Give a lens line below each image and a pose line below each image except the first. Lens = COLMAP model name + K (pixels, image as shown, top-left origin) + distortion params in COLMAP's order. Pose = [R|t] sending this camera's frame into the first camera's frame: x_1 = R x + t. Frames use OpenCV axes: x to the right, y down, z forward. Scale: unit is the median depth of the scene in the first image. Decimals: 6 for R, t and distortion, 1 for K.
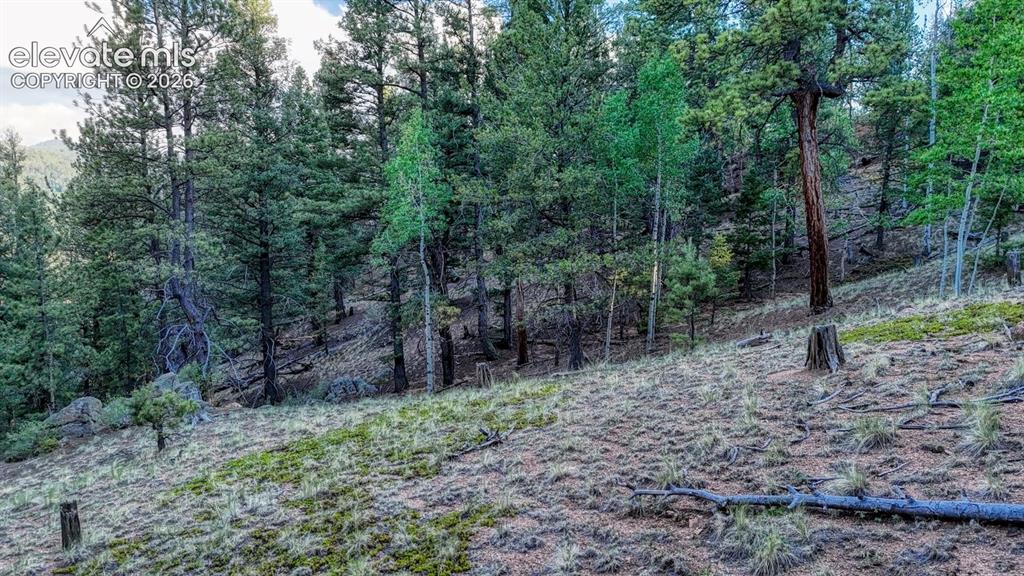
lens RADIAL K [[755.5, 0, 512.3], [0, 755.5, 286.0], [0, 0, 1]] dist [0.071459, -0.059265]
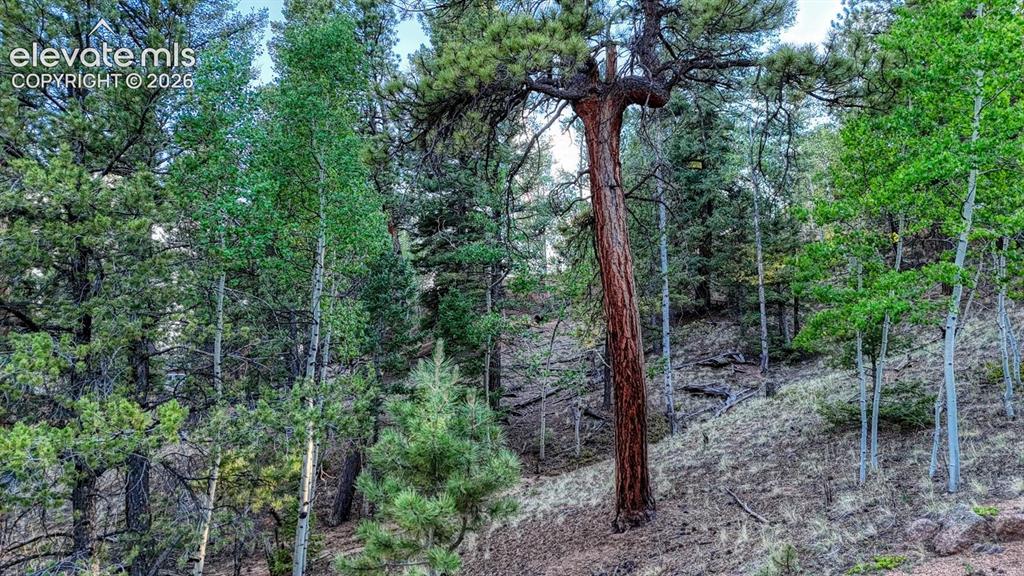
lens RADIAL K [[755.5, 0, 511.9], [0, 755.5, 282.6], [0, 0, 1]] dist [0.071459, -0.059265]
pose [[0.897674, 0.055622, 0.437135, 0.099878], [0.051085, 0.972178, -0.228606, -0.009522], [-0.437688, 0.227545, 0.869858, 0.579609]]
